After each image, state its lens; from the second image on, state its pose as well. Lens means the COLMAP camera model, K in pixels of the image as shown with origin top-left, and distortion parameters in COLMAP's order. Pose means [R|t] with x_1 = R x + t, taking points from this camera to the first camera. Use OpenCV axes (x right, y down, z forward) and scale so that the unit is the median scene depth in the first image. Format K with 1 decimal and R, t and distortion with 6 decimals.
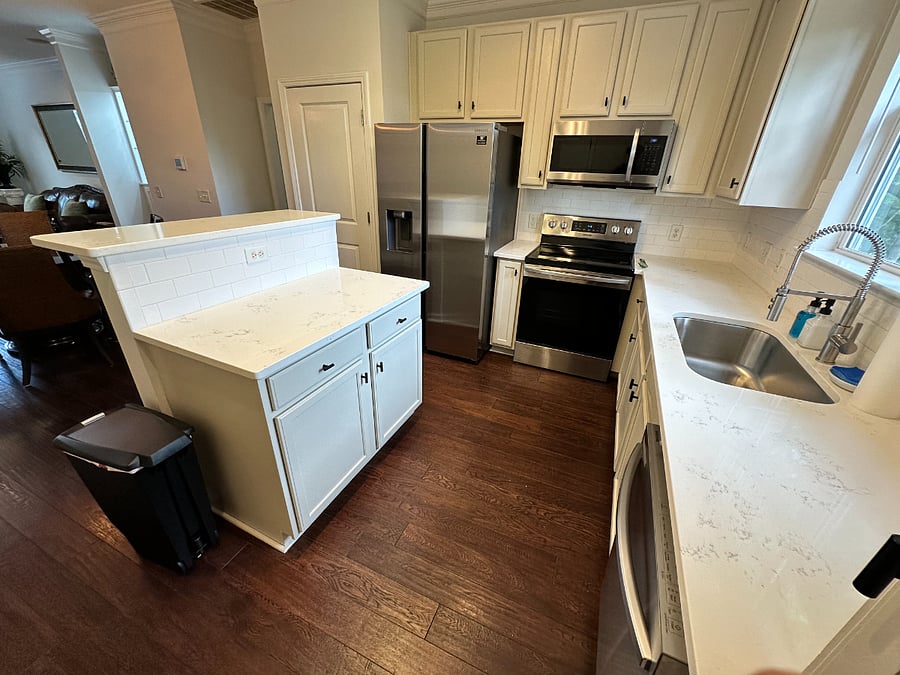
lens RADIAL K [[359.8, 0, 451.4], [0, 359.8, 338.7], [0, 0, 1]] dist [-0.004678, 0.000947]
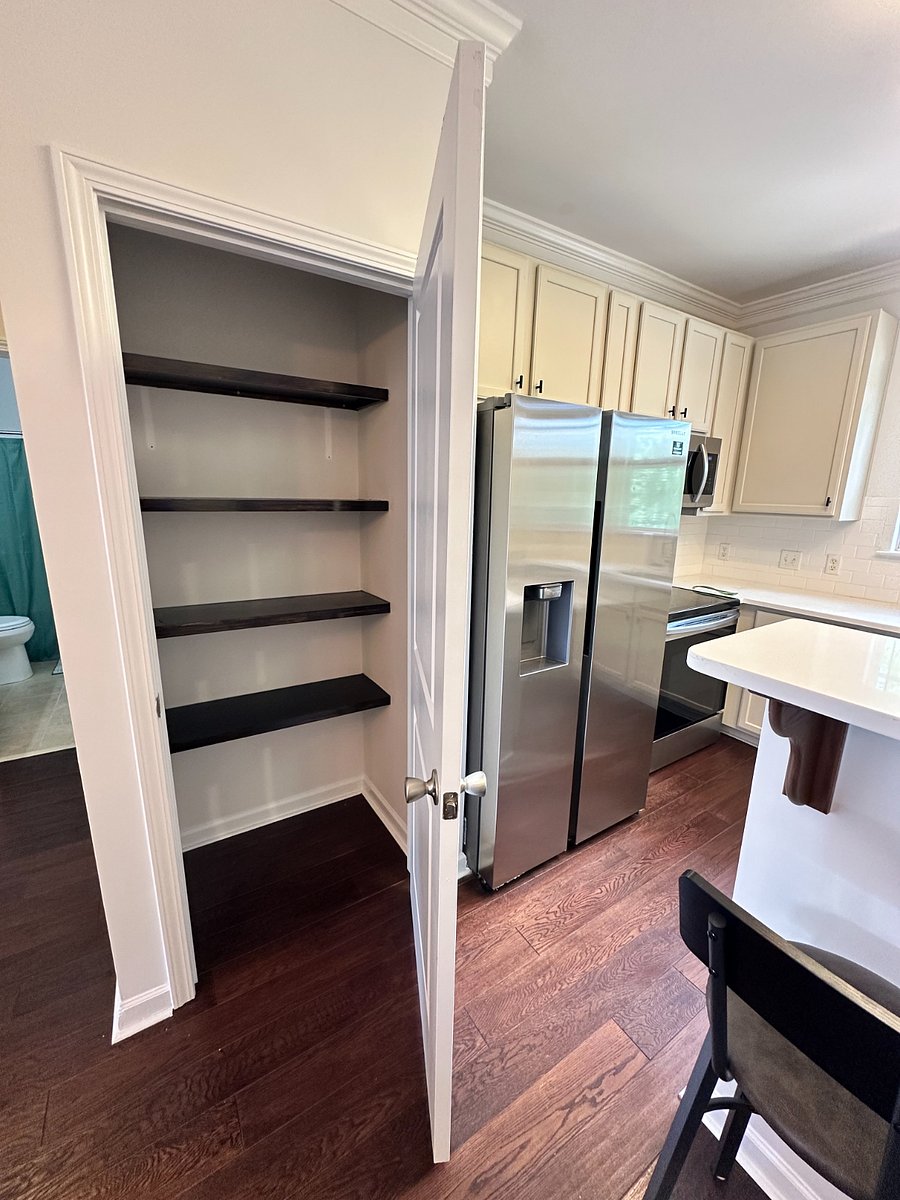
lens RADIAL K [[479.8, 0, 449.1], [0, 479.8, 597.5], [0, 0, 1]] dist [-0.004678, 0.000947]
pose [[0.543277, -0.197020, 0.816108, -0.693185], [0.360789, 0.932526, -0.015049, -0.377652], [-0.758077, 0.302619, 0.577703, 0.765812]]
